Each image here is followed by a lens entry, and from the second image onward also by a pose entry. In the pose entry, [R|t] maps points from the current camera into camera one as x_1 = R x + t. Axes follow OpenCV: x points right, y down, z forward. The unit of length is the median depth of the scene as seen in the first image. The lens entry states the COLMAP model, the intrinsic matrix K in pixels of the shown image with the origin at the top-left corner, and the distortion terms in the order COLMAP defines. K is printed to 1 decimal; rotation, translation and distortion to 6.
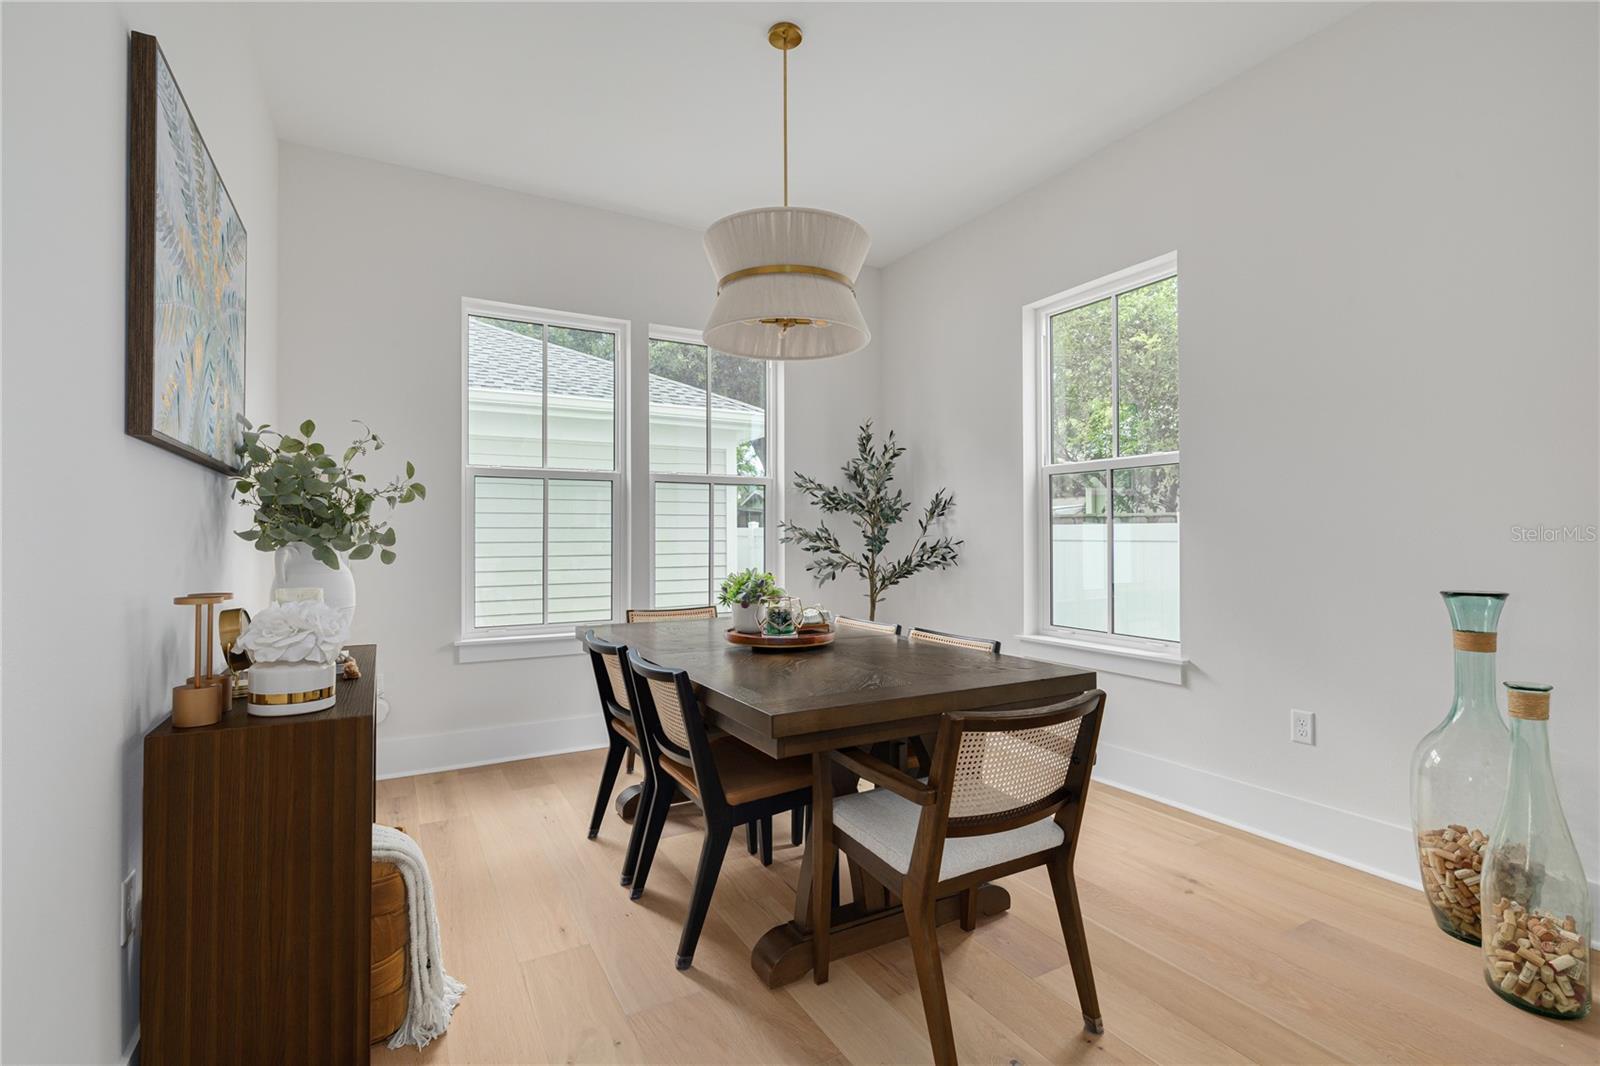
lens RADIAL K [[737.0, 0, 796.1], [0, 737.0, 543.0], [0, 0, 1]] dist [-0.002617, -0.000072]
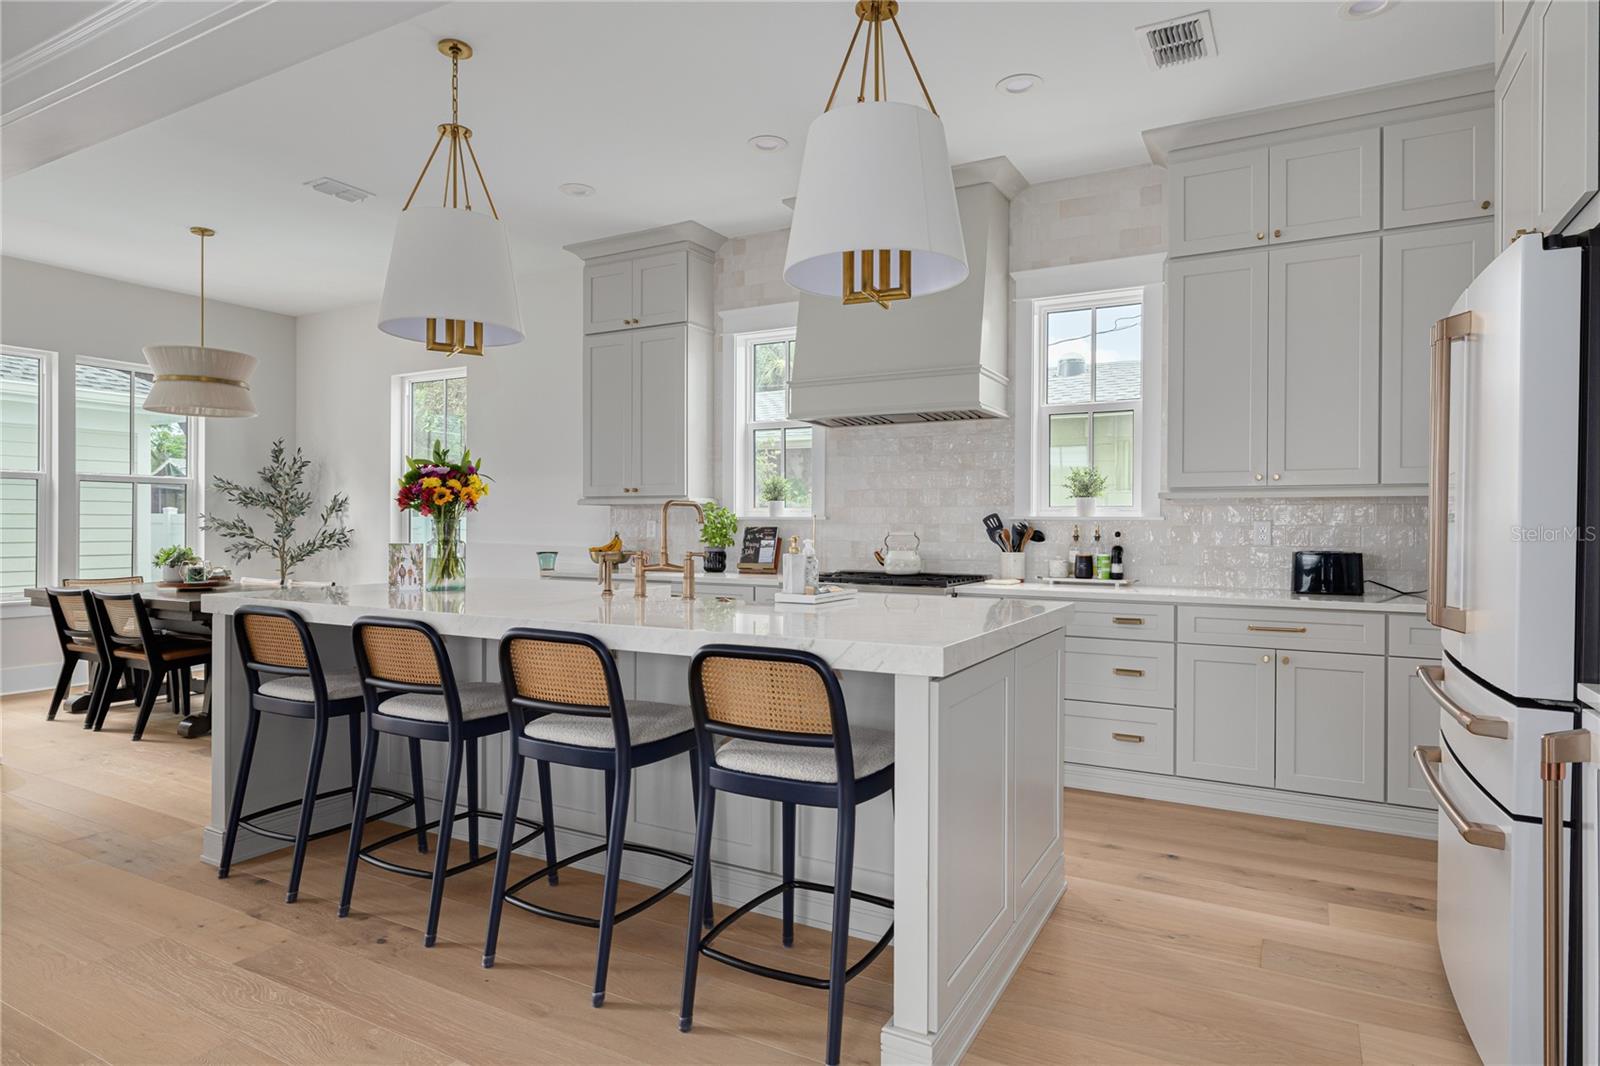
lens RADIAL K [[907.0, 0, 795.5], [0, 907.0, 527.5], [0, 0, 1]] dist [-0.001927, -0.001562]
pose [[0.852001, 0.006317, 0.523502, 0.036232], [-0.003013, 0.999970, -0.007163, 0.003361], [-0.523532, 0.004526, 0.851994, -0.910625]]
